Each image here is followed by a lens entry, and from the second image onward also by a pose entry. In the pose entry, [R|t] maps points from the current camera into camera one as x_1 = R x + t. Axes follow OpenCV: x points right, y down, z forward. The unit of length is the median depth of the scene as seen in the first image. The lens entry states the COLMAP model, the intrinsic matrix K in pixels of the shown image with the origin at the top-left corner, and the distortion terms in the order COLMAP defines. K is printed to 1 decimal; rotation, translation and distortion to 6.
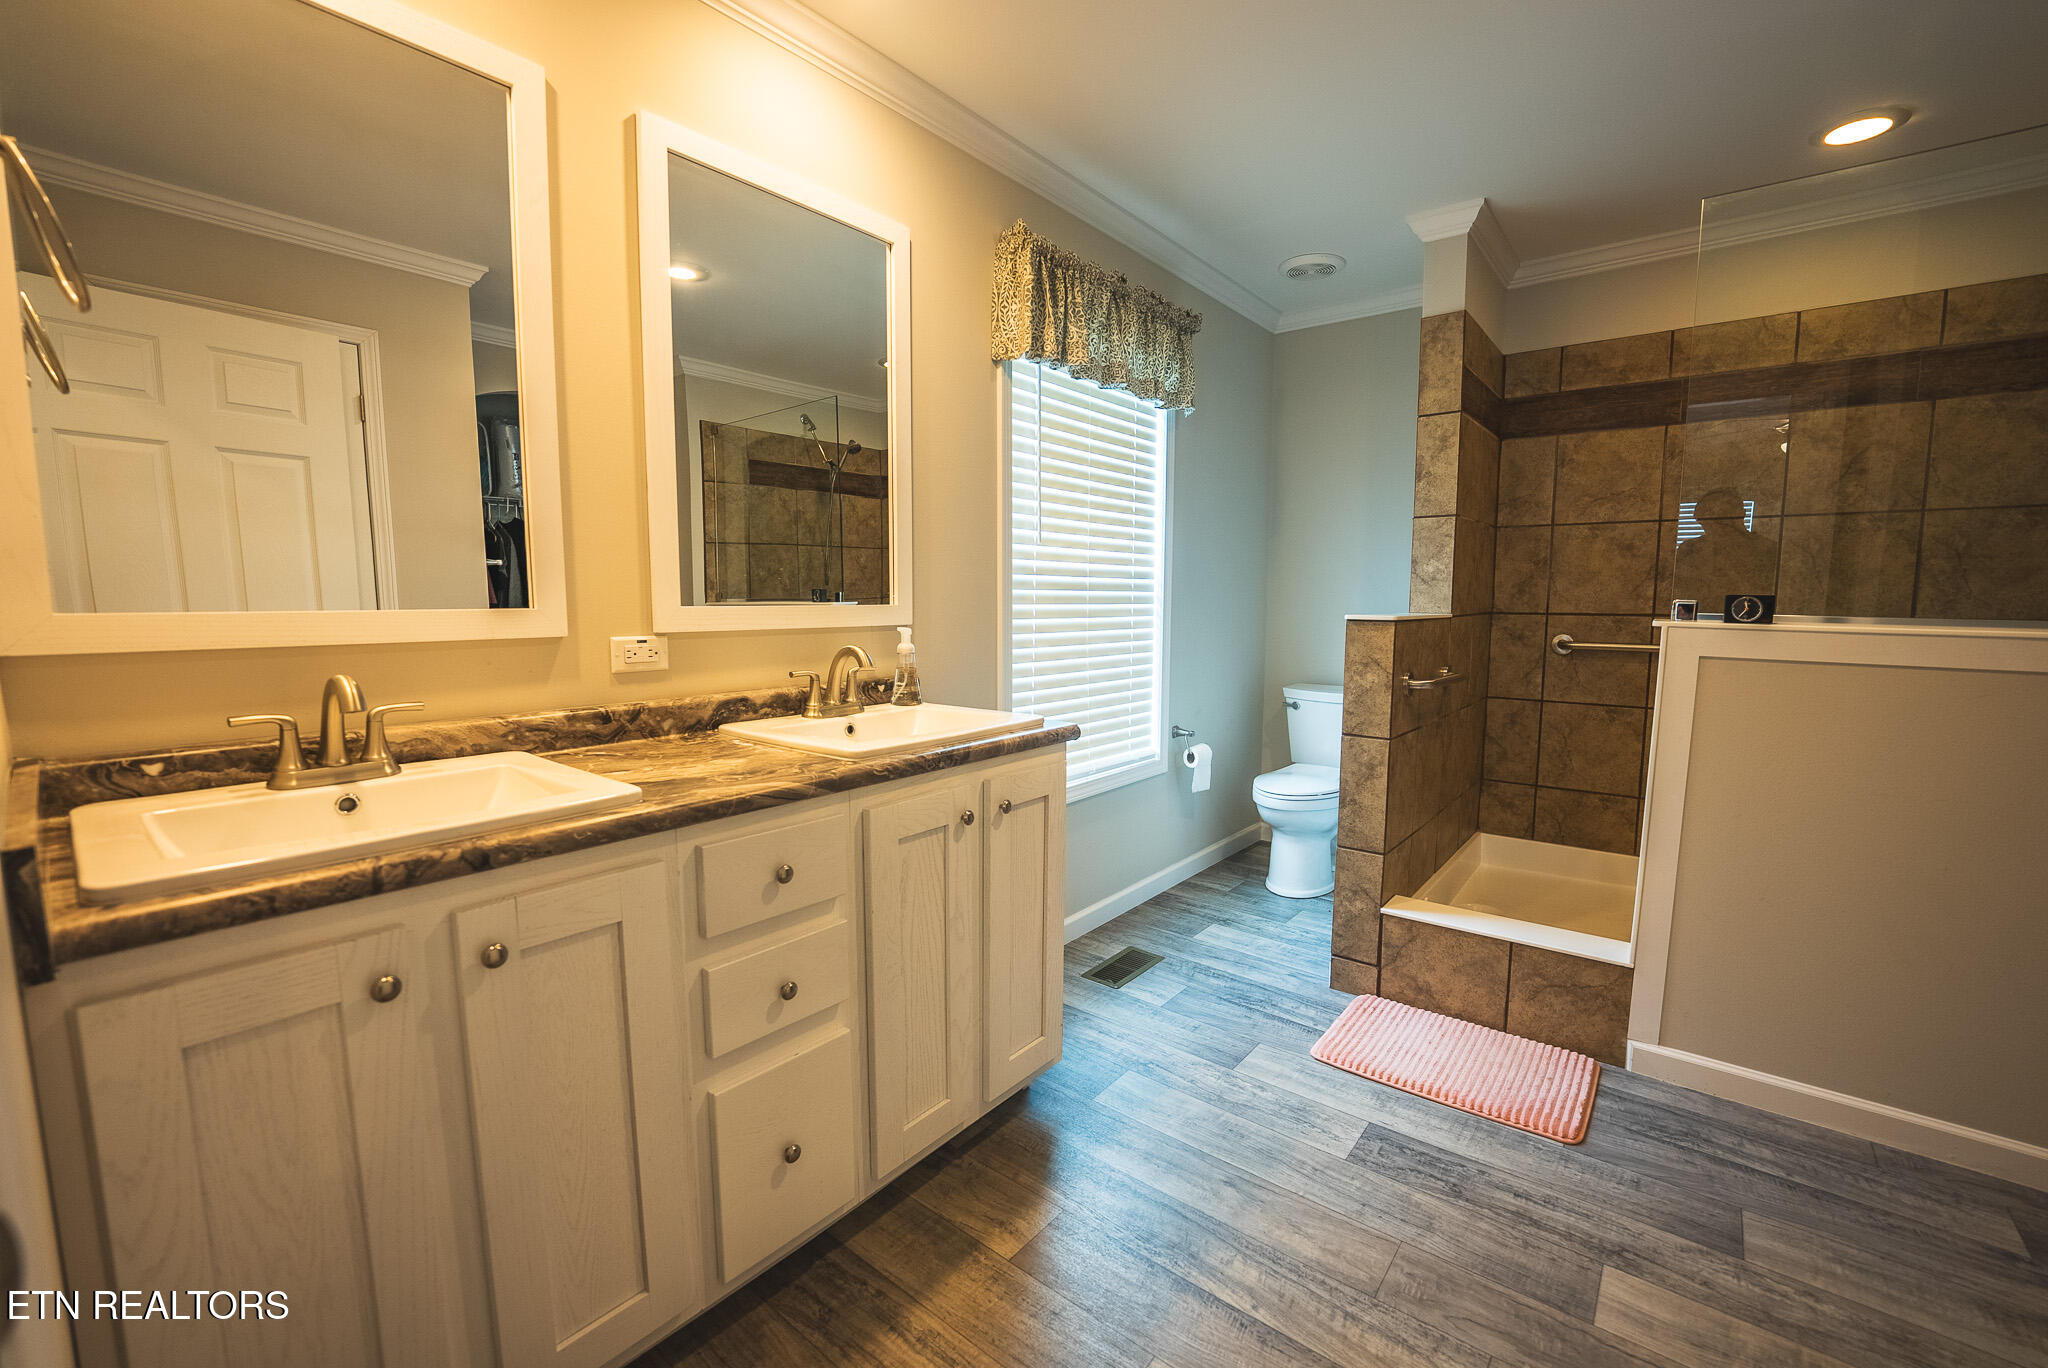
lens RADIAL K [[841.7, 0, 1018.9], [0, 841.7, 689.1], [0, 0, 1]] dist [-0.030229, 0.003735]
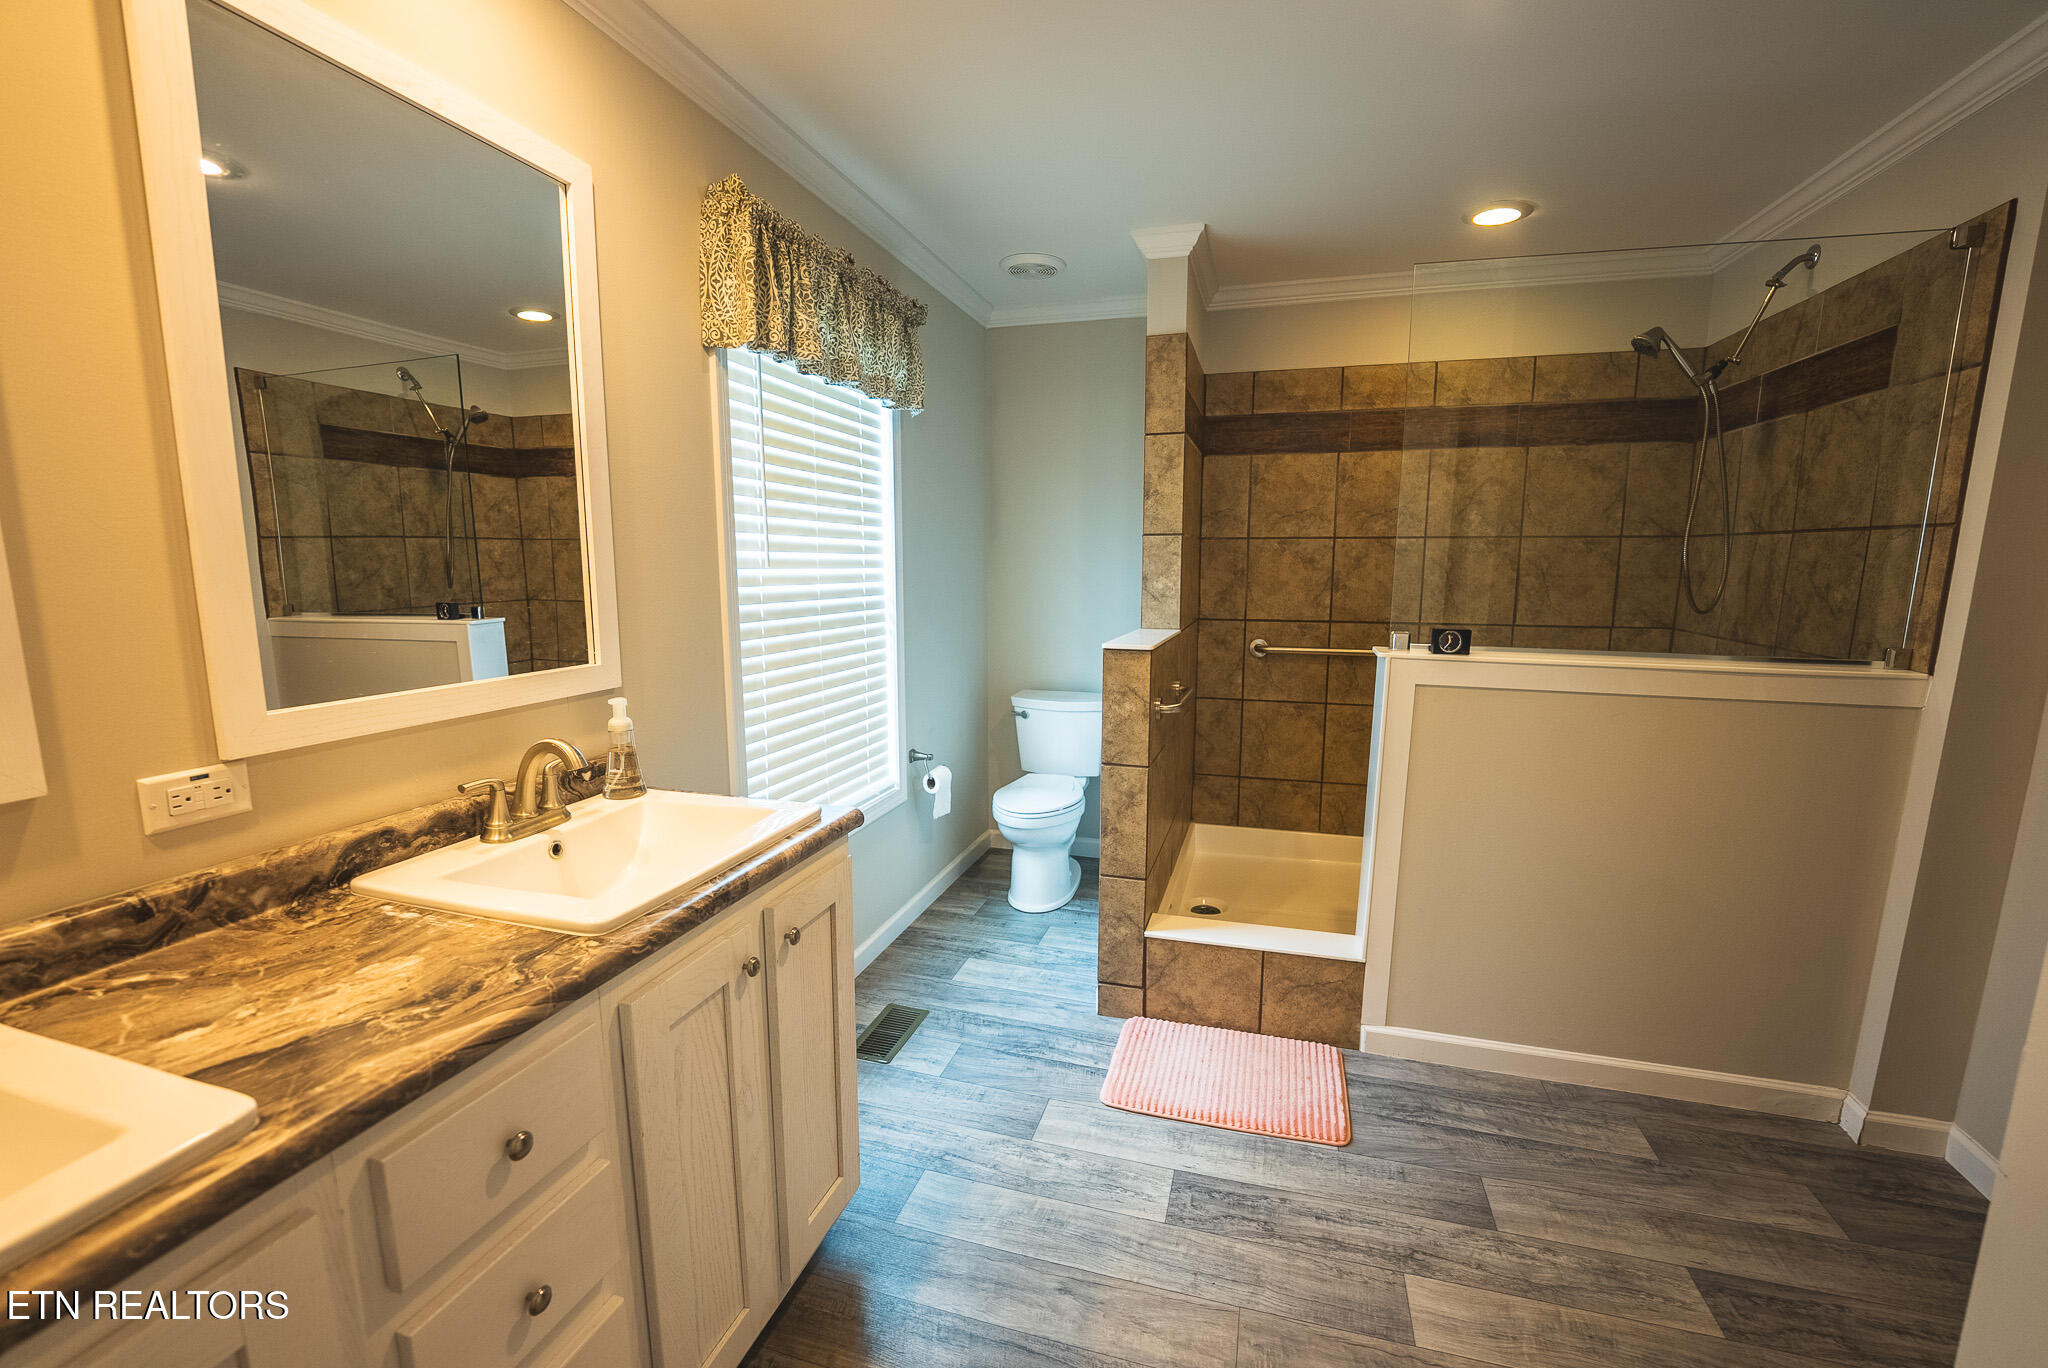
lens RADIAL K [[841.7, 0, 1019.3], [0, 841.7, 686.1], [0, 0, 1]] dist [-0.030229, 0.003735]
pose [[0.921568, -0.059390, 0.383648, -0.080545], [0.043674, 0.997816, 0.049556, -0.094596], [-0.385754, -0.028914, 0.922149, 0.135760]]
